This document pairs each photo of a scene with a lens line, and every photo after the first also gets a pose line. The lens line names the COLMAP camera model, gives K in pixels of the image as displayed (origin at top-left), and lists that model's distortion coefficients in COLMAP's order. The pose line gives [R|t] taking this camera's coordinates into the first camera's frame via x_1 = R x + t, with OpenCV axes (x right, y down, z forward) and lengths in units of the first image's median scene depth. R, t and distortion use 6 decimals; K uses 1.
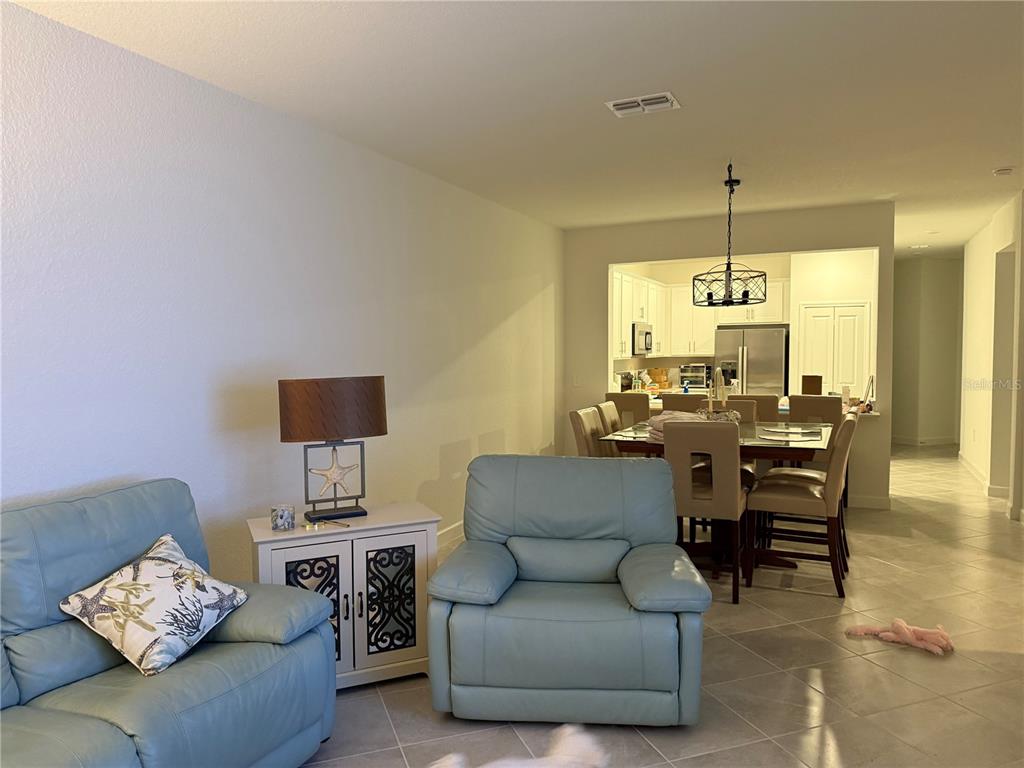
lens RADIAL K [[727.5, 0, 513.4], [0, 727.5, 384.7], [0, 0, 1]] dist [0.044507, -0.014328]
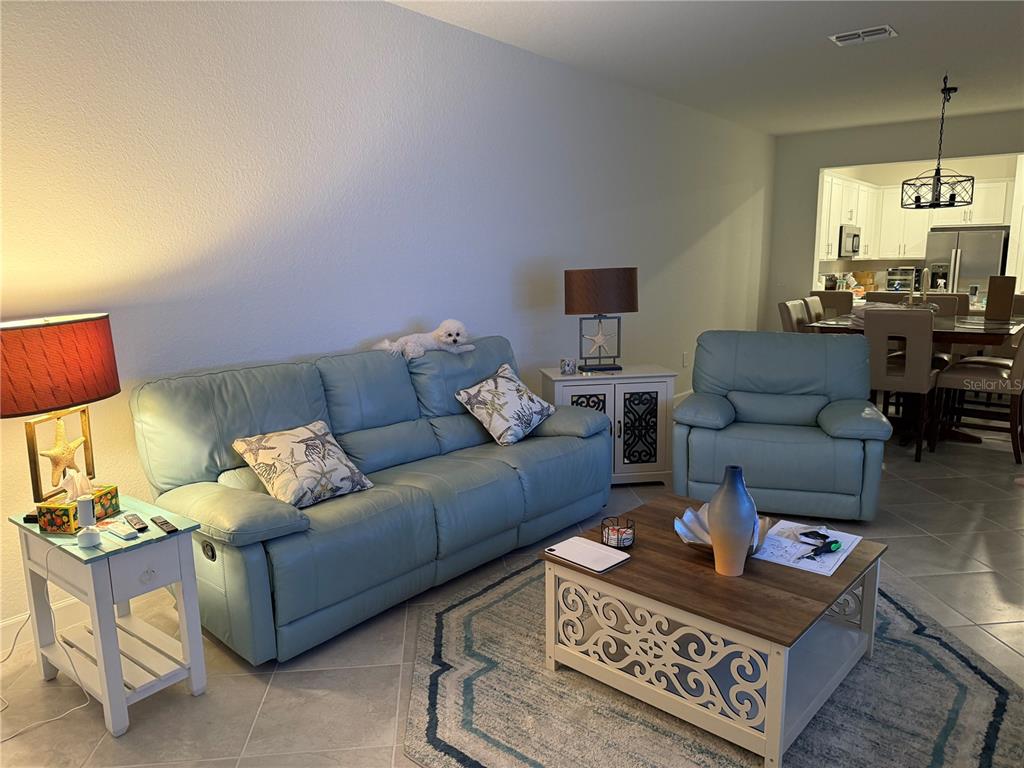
lens RADIAL K [[732.8, 0, 501.0], [0, 732.8, 391.7], [0, 0, 1]] dist [0.053679, -0.091754]
pose [[0.966777, 0.042050, -0.252138, -0.069258], [-0.009425, 0.991570, 0.129227, 0.042064], [0.255446, -0.122557, 0.959024, -0.384930]]
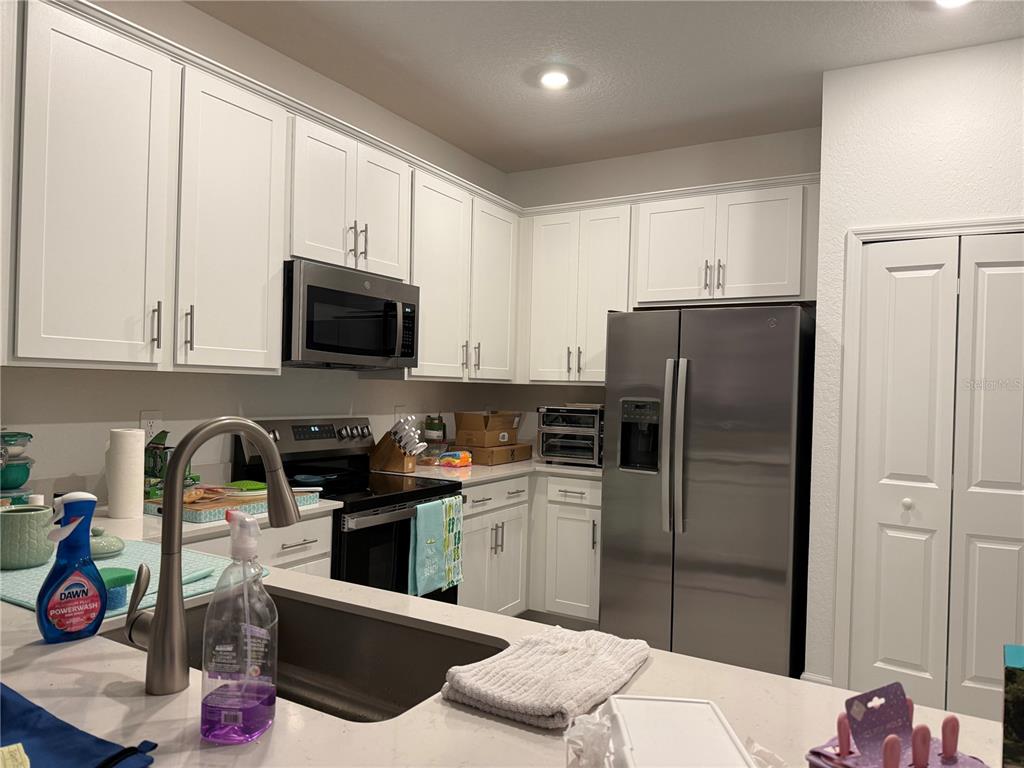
lens RADIAL K [[732.8, 0, 512.1], [0, 732.8, 394.9], [0, 0, 1]] dist [0.053679, -0.091754]
pose [[0.994708, 0.040091, -0.094603, 0.669634], [-0.043896, 0.998295, -0.038487, -0.044327], [0.092898, 0.042436, 0.994771, 1.601054]]
